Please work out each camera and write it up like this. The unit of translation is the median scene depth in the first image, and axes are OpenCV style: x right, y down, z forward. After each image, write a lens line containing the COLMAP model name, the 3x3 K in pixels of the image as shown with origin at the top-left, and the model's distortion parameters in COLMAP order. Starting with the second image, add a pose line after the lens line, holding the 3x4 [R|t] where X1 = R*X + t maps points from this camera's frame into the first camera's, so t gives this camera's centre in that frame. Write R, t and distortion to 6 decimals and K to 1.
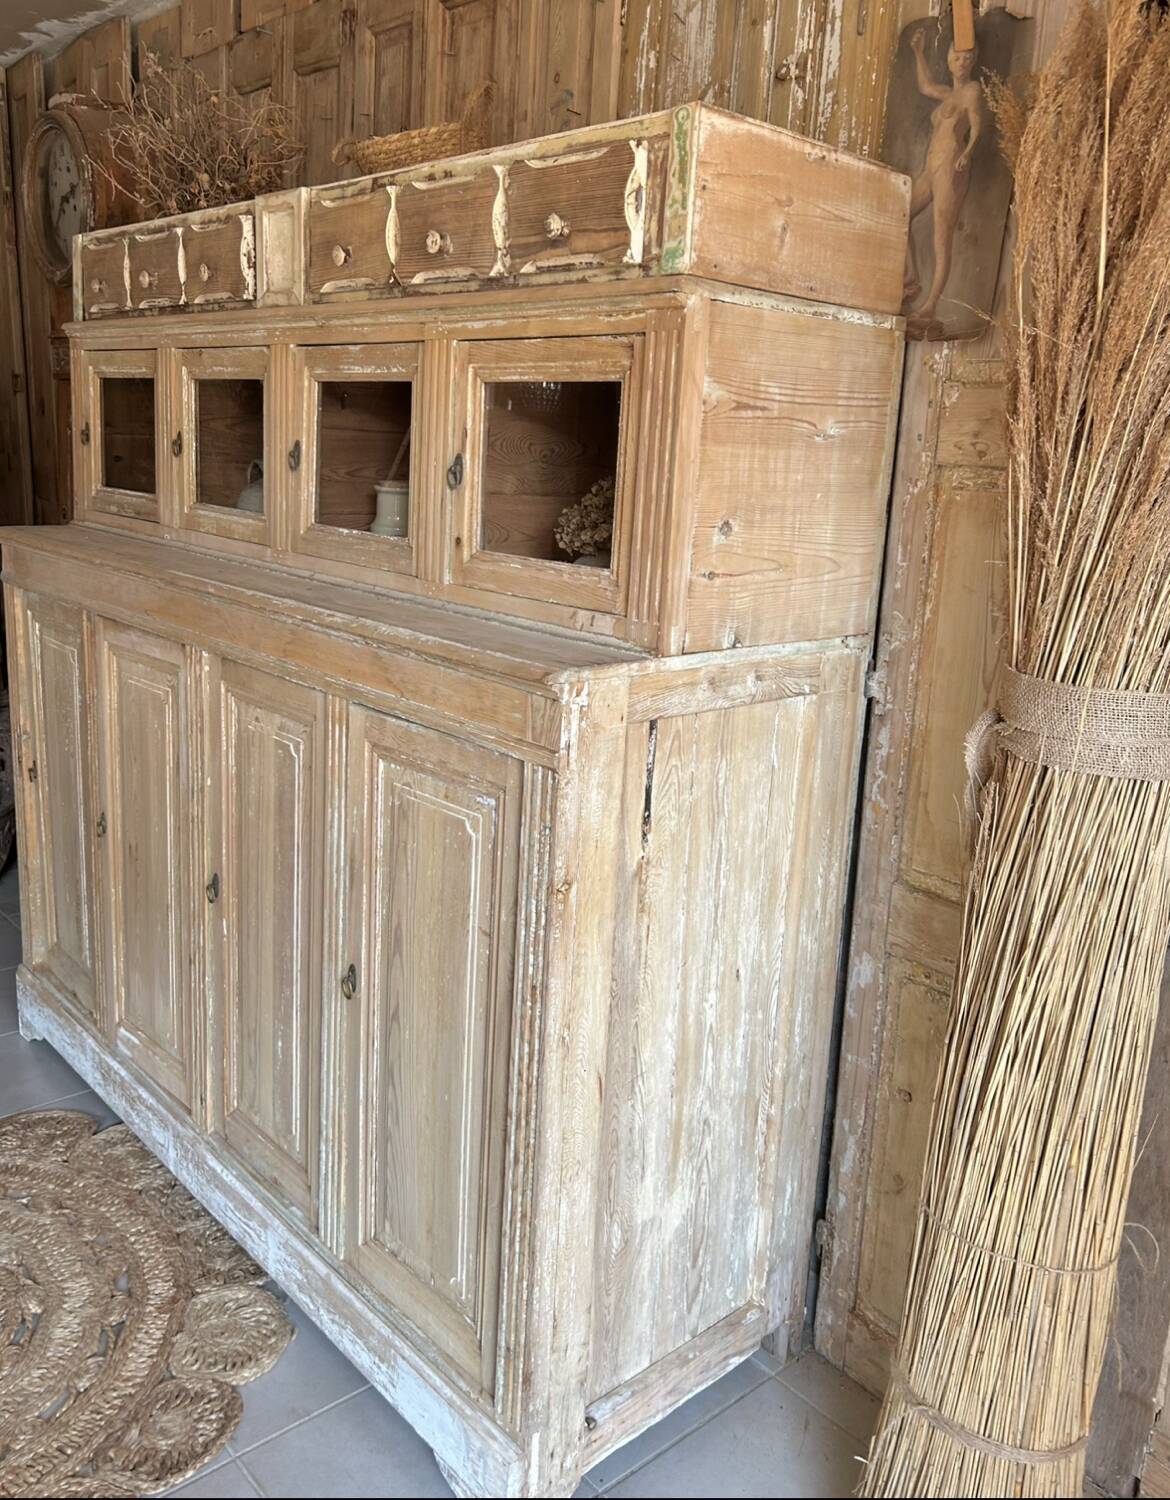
lens RADIAL K [[1260.6, 0, 578.8], [0, 1260.6, 708.8], [0, 0, 1]] dist [0.024422, -0.006273]
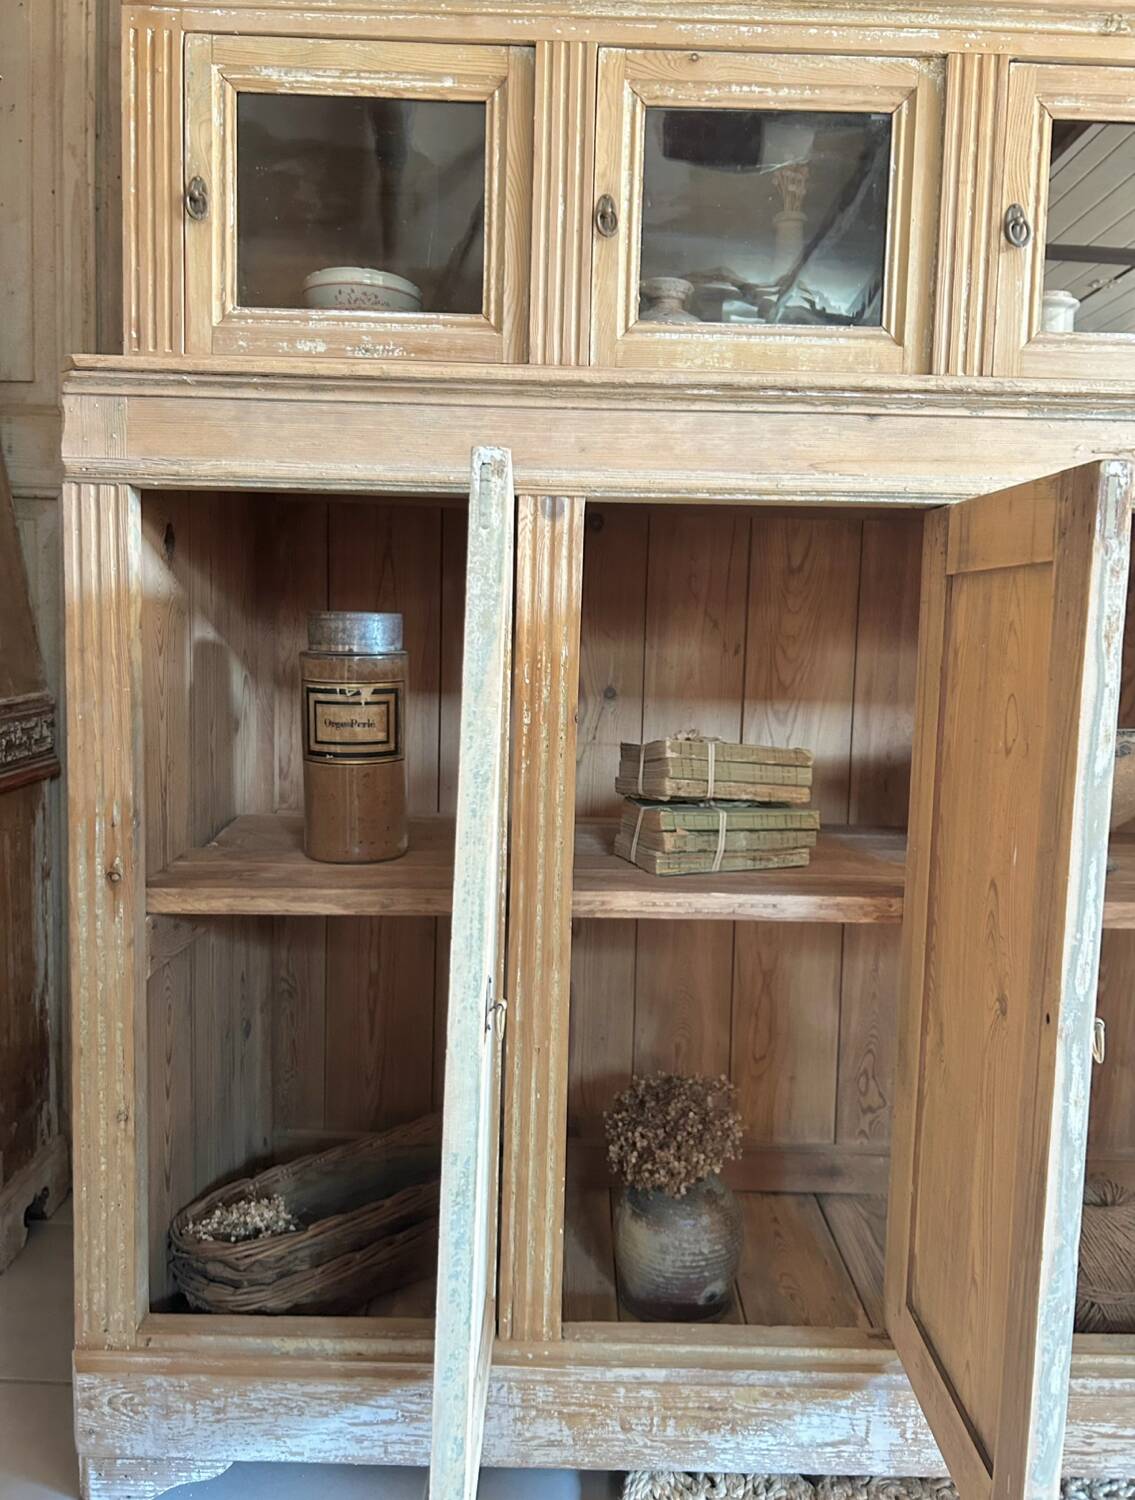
lens RADIAL K [[1153.9, 0, 570.3], [0, 1153.9, 743.2], [0, 0, 1]] dist [0.051584, -0.064485]
pose [[0.664735, -0.101803, 0.740110, -0.982747], [0.166679, 0.985911, -0.014091, 0.040106], [-0.728248, 0.132728, 0.672338, 0.915486]]
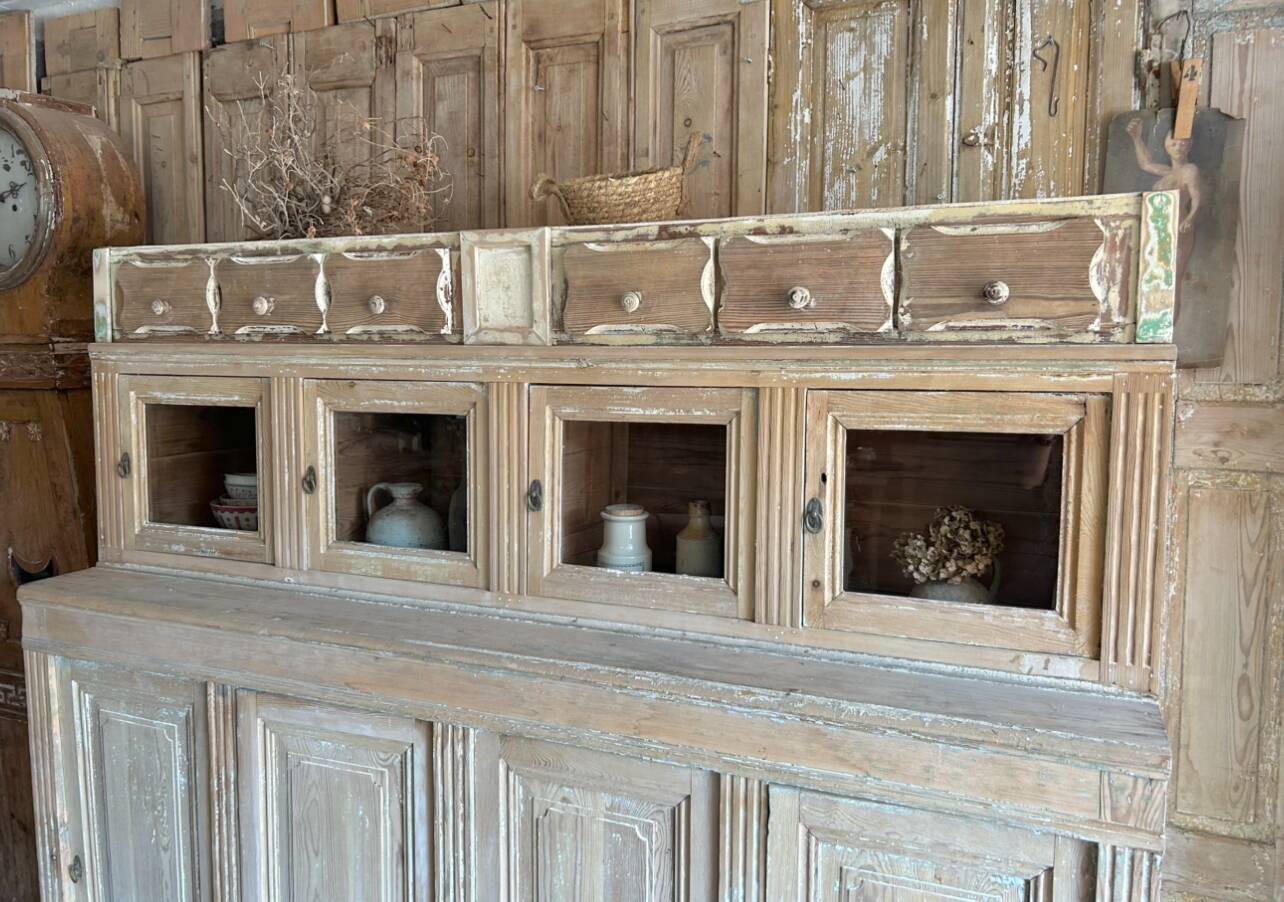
lens RADIAL K [[977.1, 0, 644.6], [0, 977.1, 440.4], [0, 0, 1]] dist [0.046435, -0.051515]
pose [[0.905562, -0.086161, 0.415373, -0.517944], [0.130680, 0.988198, -0.079915, -0.198295], [-0.403585, 0.126649, 0.906134, 0.341561]]
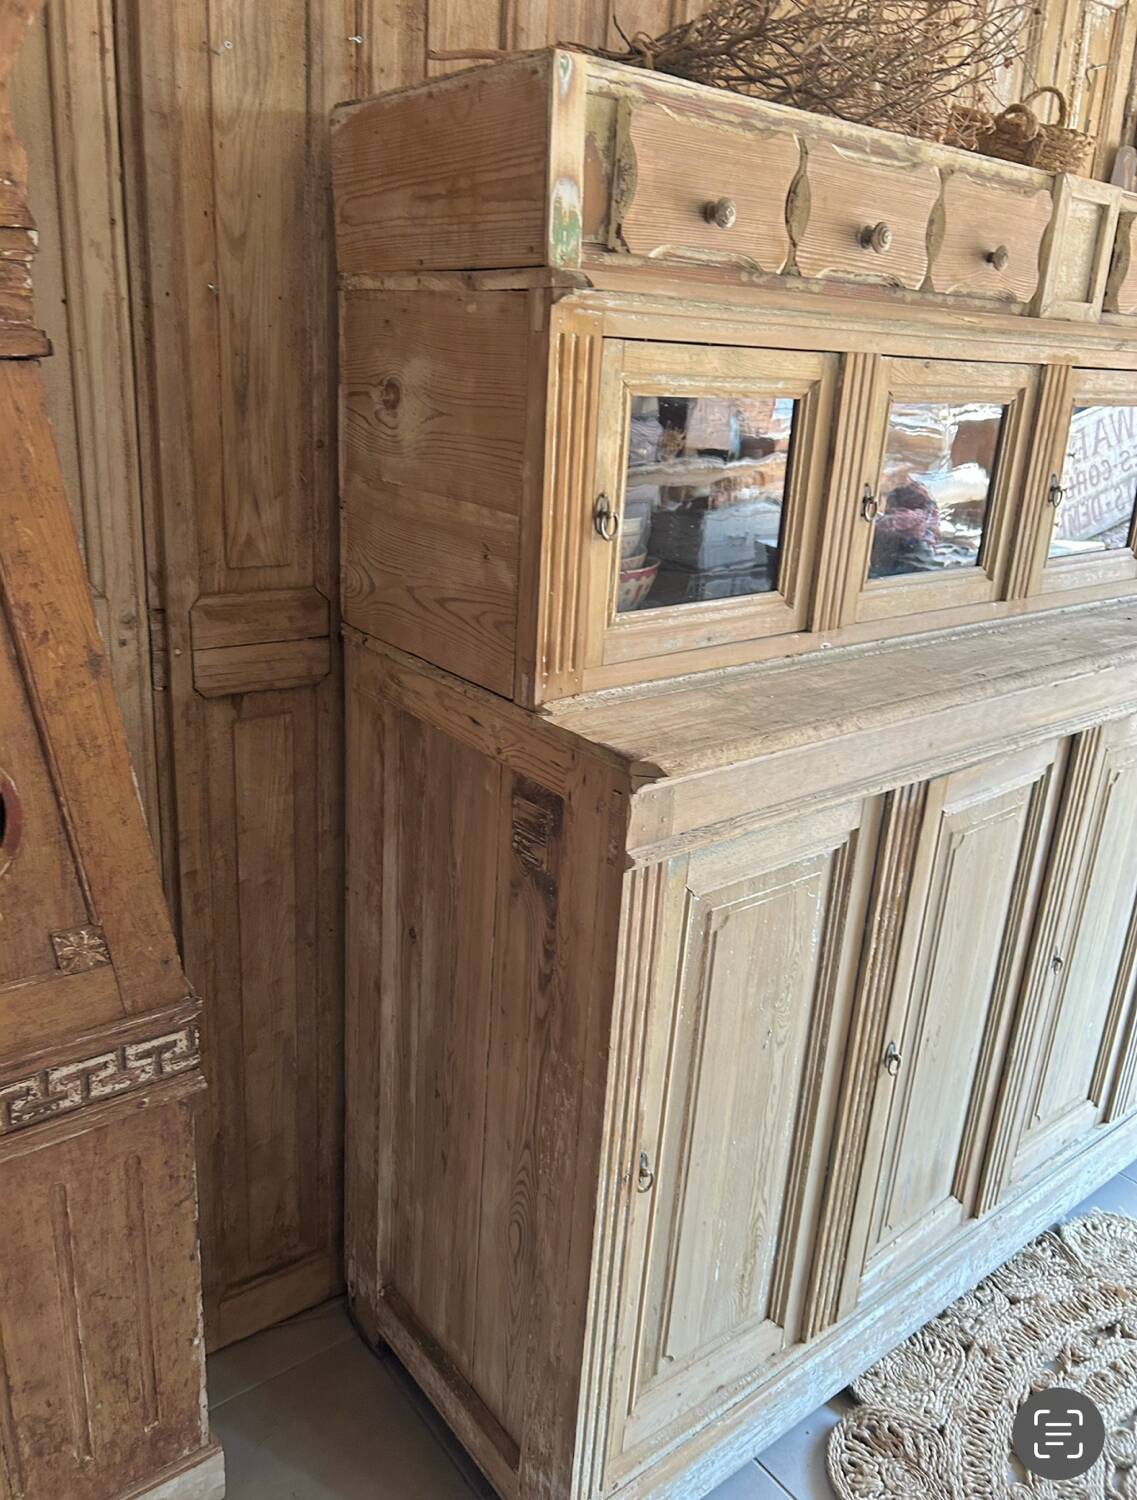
lens RADIAL K [[1153.9, 0, 565.5], [0, 1153.9, 748.2], [0, 0, 1]] dist [0.051584, -0.064485]
pose [[0.056813, -0.375661, 0.925014, -1.246674], [0.159480, 0.918028, 0.363029, -0.448186], [-0.985565, 0.126897, 0.112066, 1.465291]]
